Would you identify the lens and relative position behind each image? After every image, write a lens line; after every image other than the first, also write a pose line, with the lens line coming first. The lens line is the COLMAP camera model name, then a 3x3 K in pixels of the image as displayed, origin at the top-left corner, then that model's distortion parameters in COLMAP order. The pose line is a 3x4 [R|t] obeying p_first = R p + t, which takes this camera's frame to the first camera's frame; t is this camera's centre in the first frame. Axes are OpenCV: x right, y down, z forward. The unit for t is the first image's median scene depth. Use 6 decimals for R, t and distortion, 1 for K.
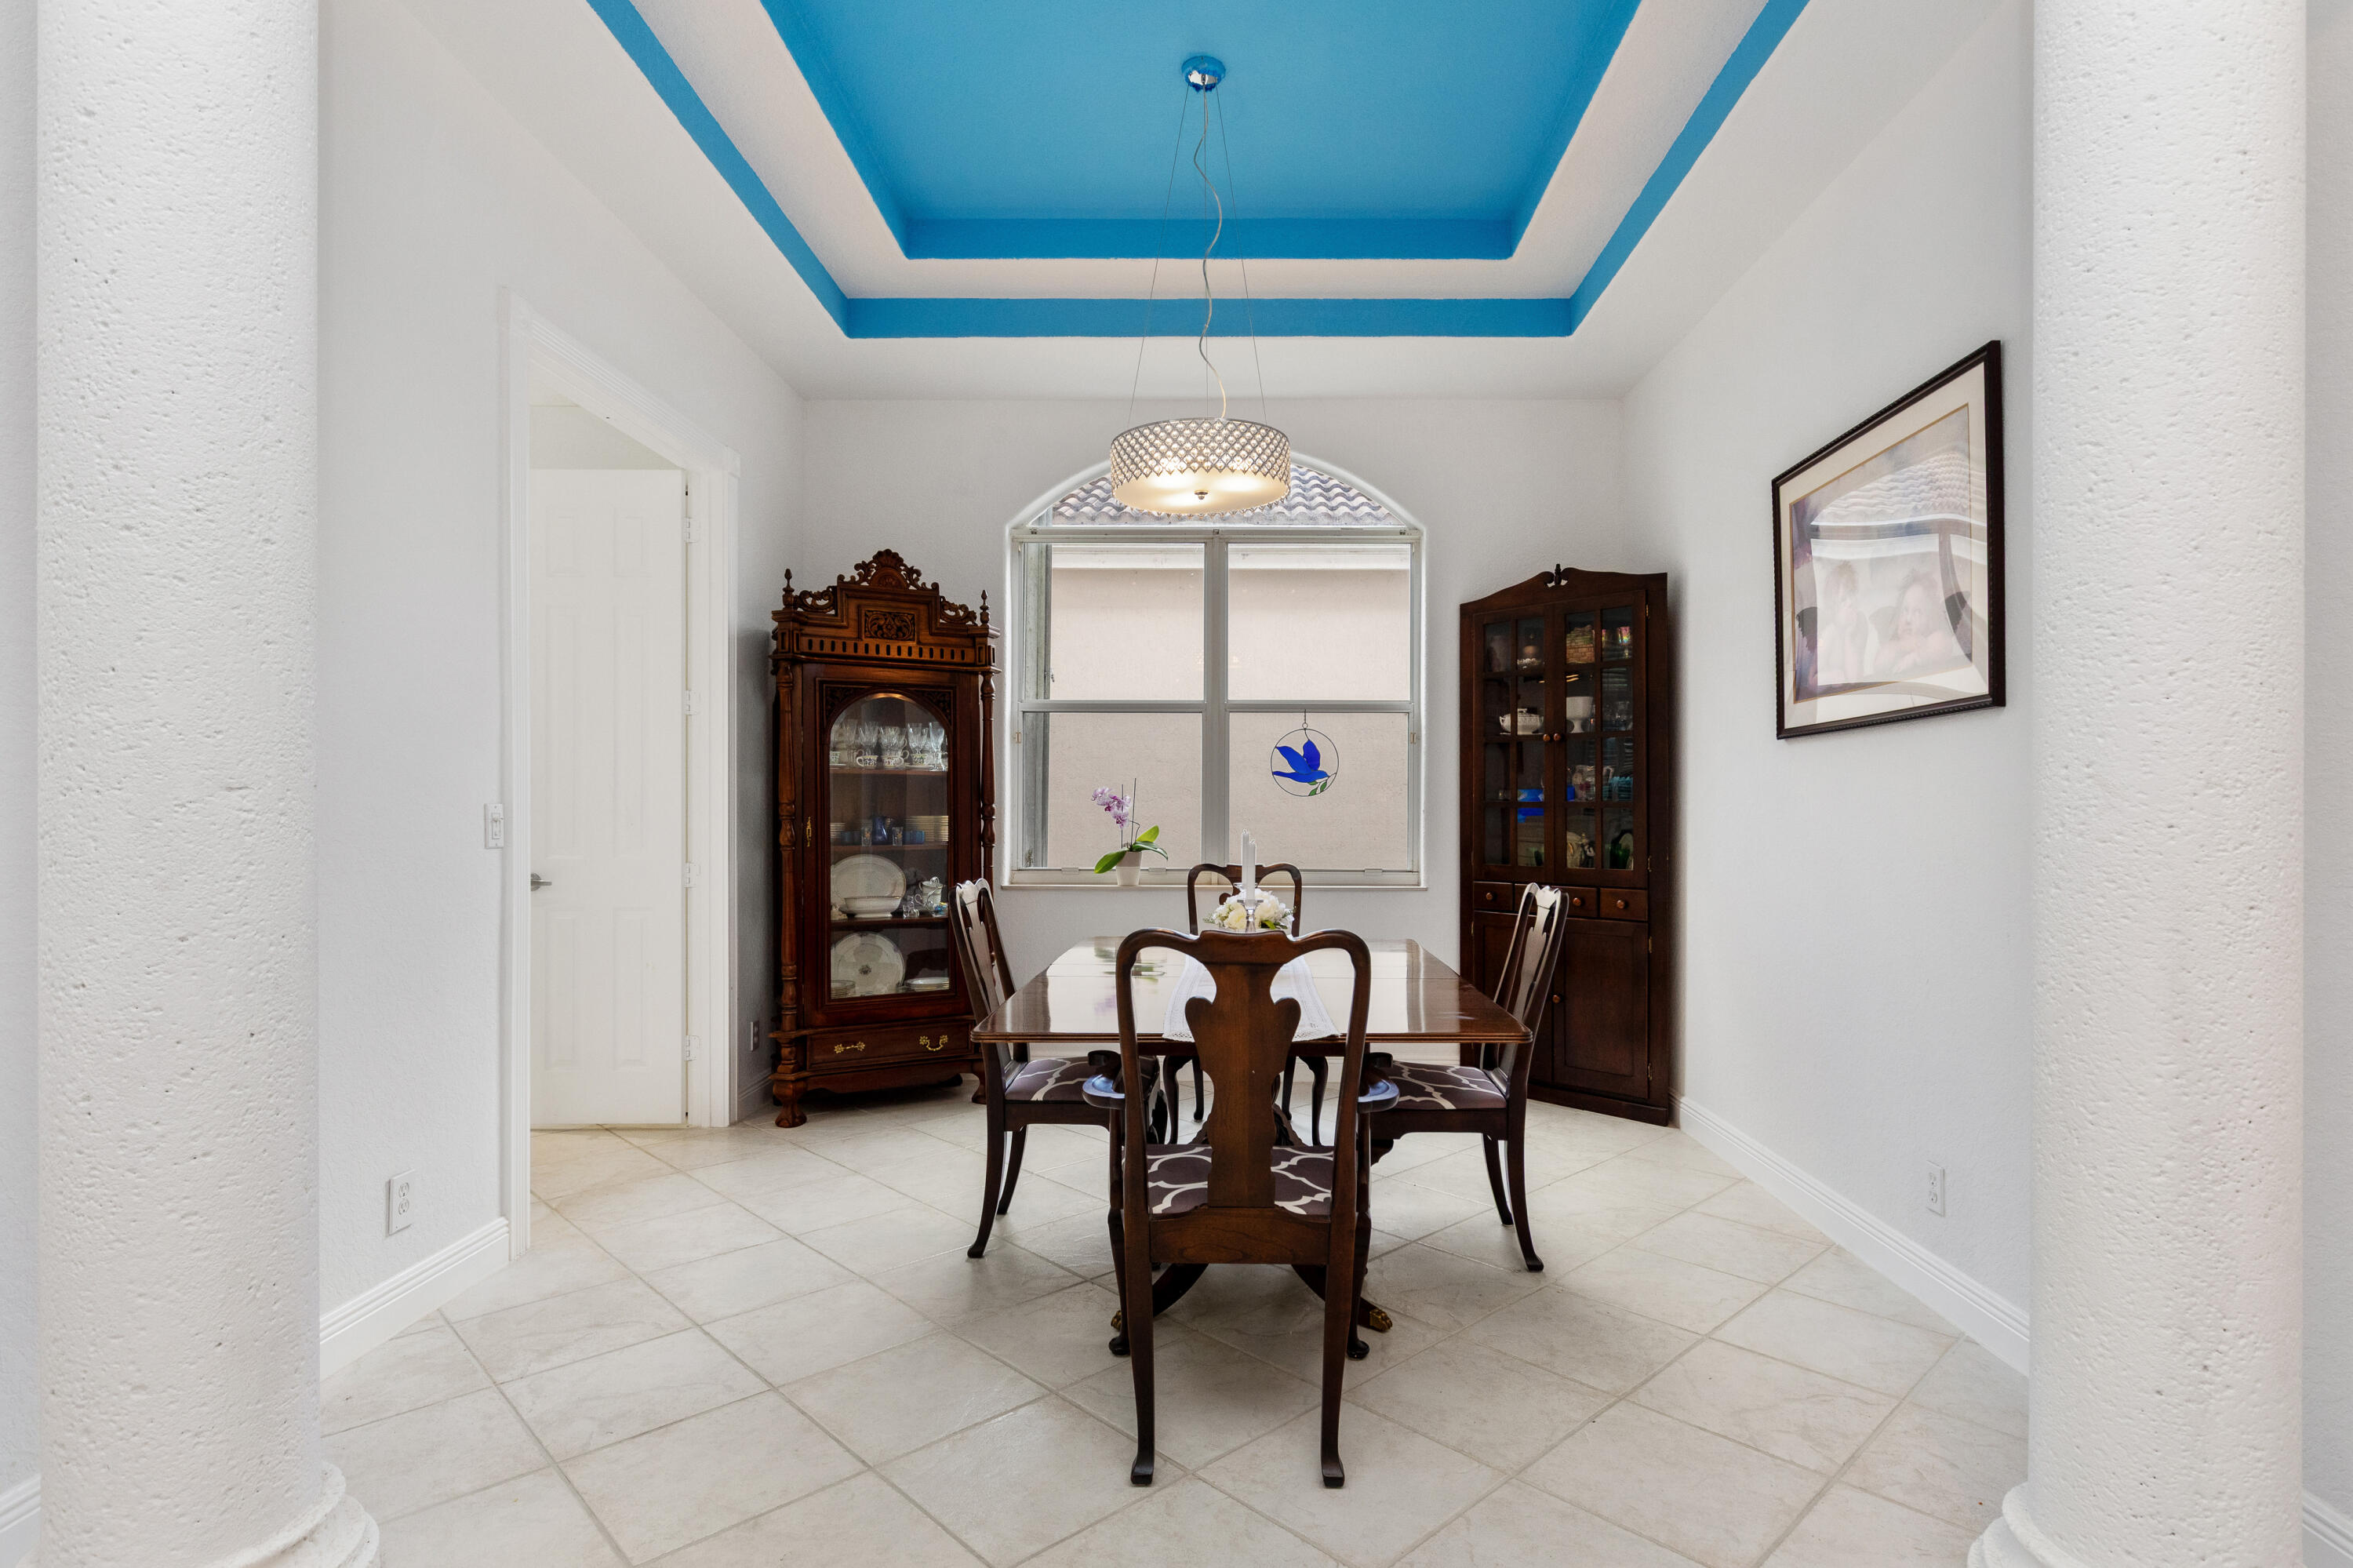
lens RADIAL K [[1190.1, 0, 1223.6], [0, 1190.1, 807.4], [0, 0, 1]] dist [0.002703, -0.000804]
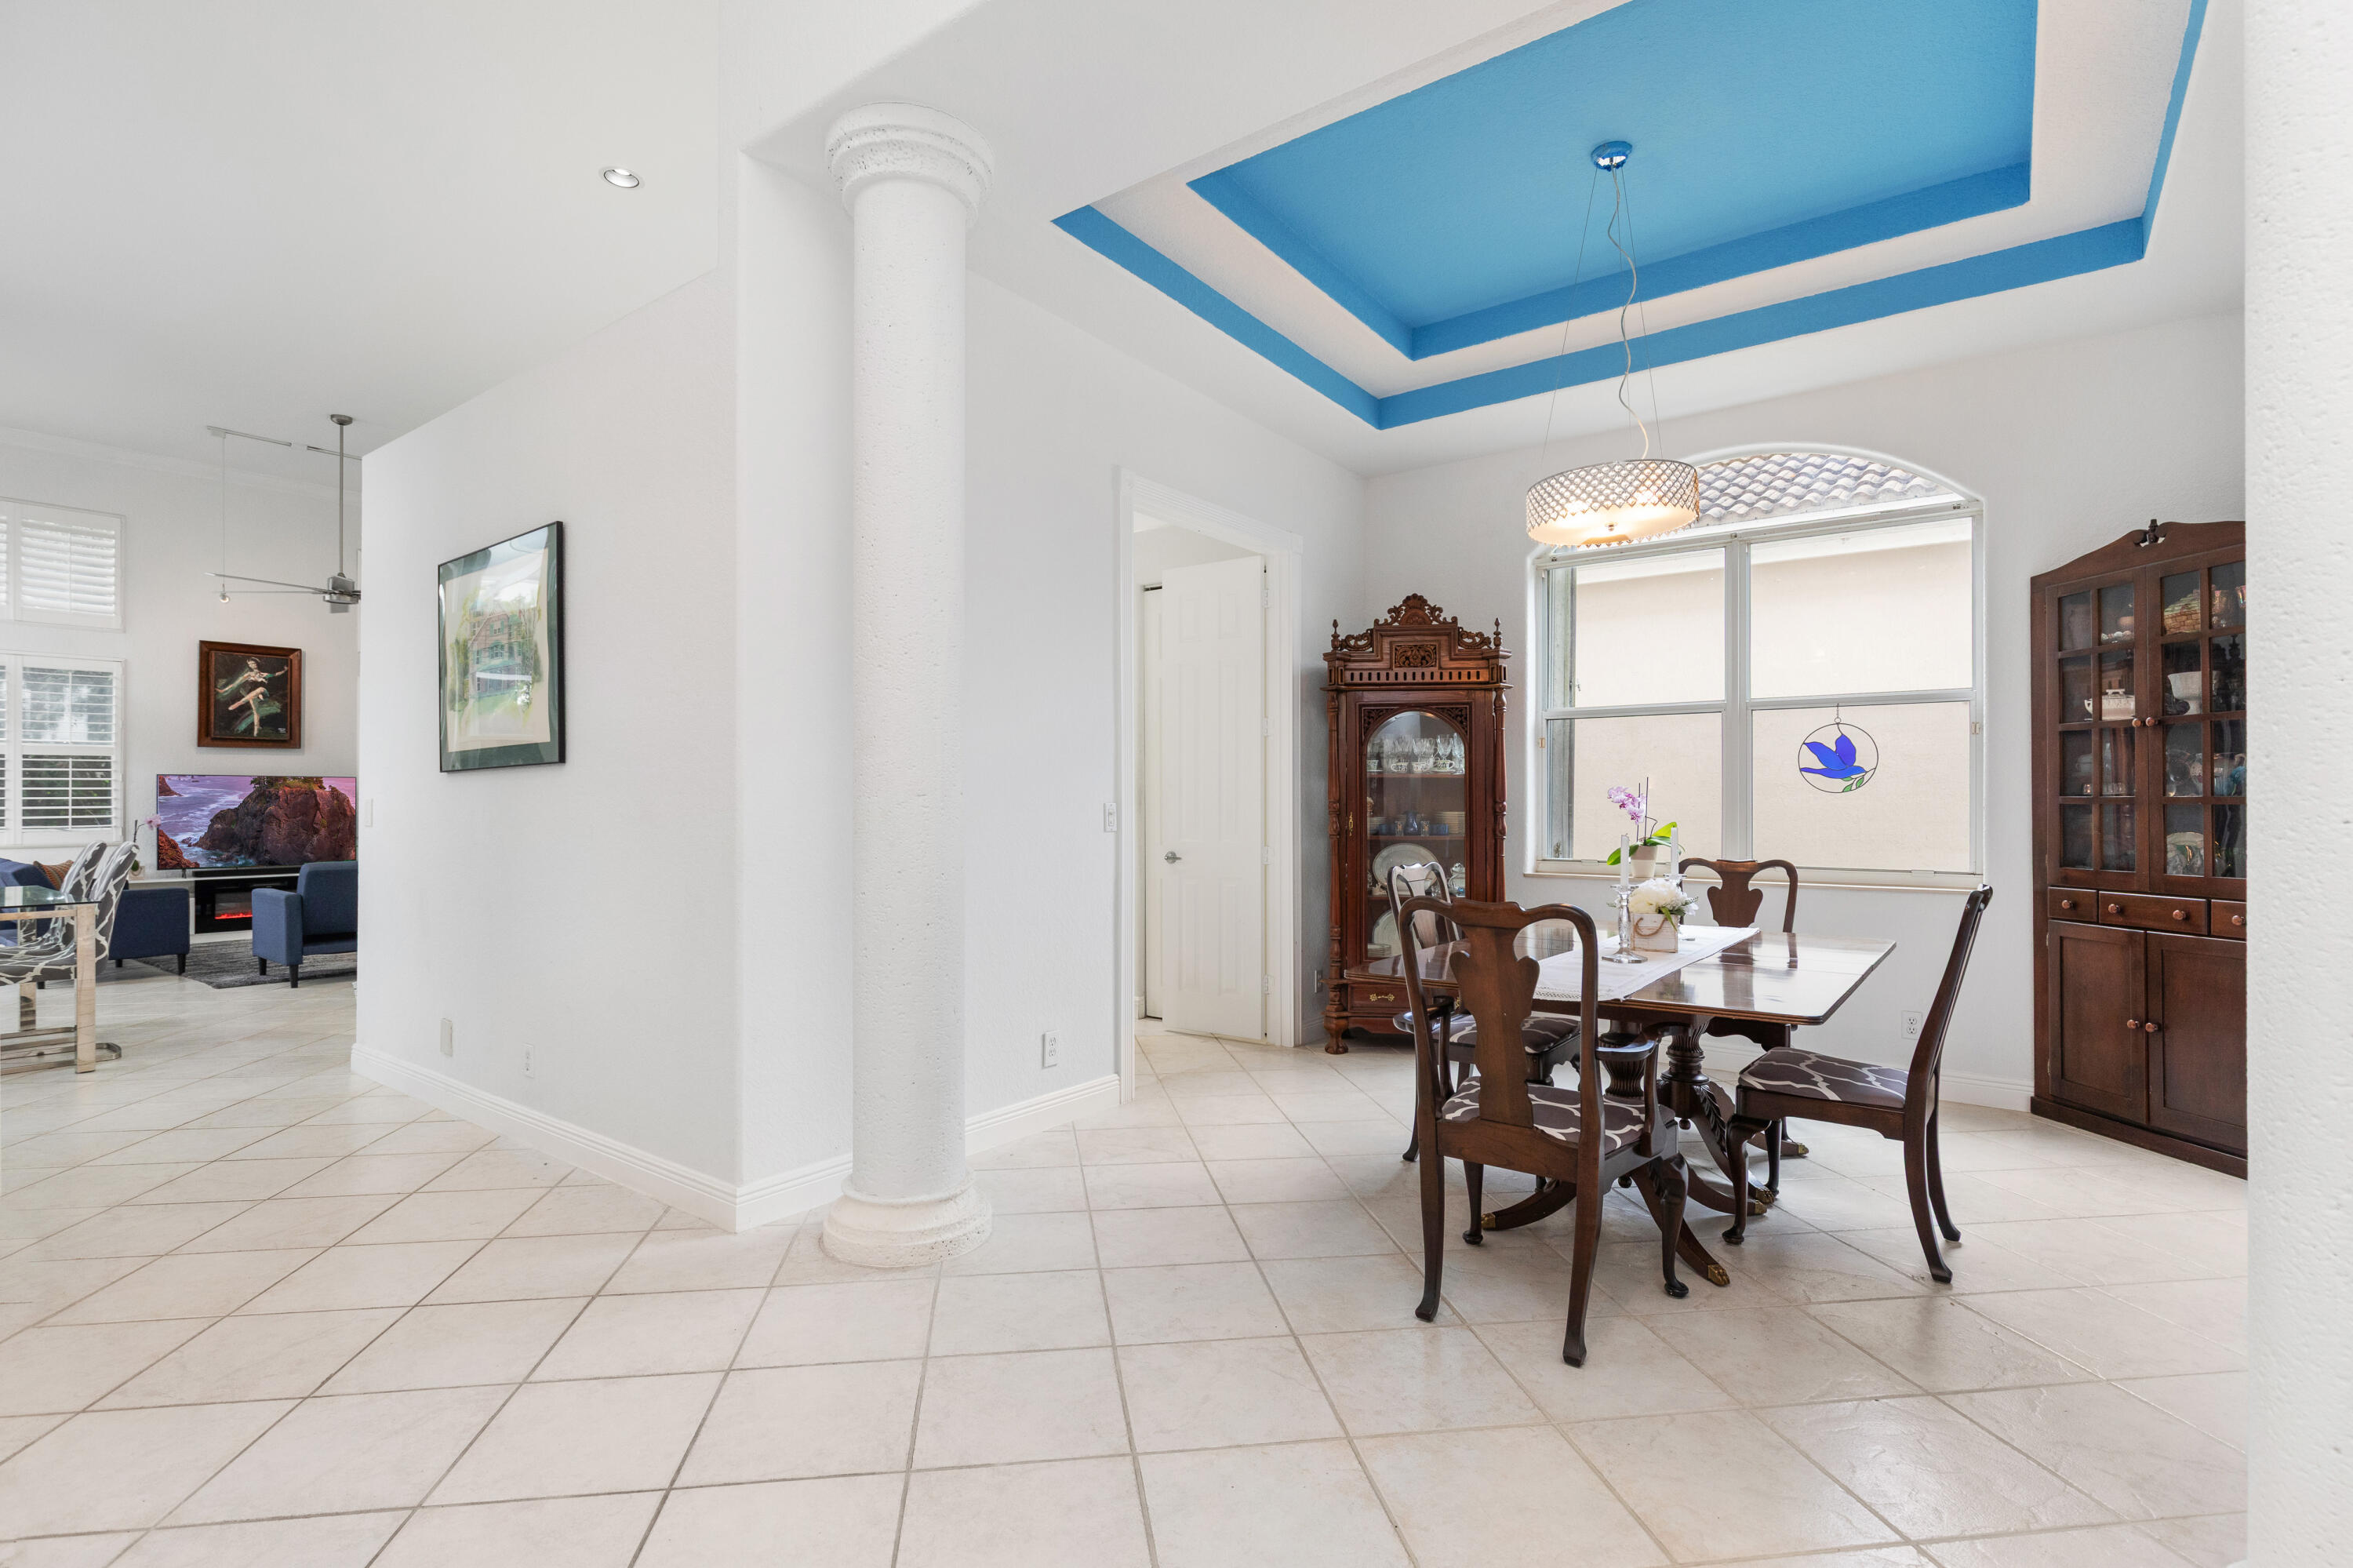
lens RADIAL K [[1109.4, 0, 1153.9], [0, 1109.4, 792.9], [0, 0, 1]] dist [-0.000309, 0.000283]
pose [[0.798384, -0.008298, -0.602091, 0.189021], [0.001493, 0.999929, -0.011801, 0.000818], [0.602147, 0.008523, 0.798340, -0.069594]]
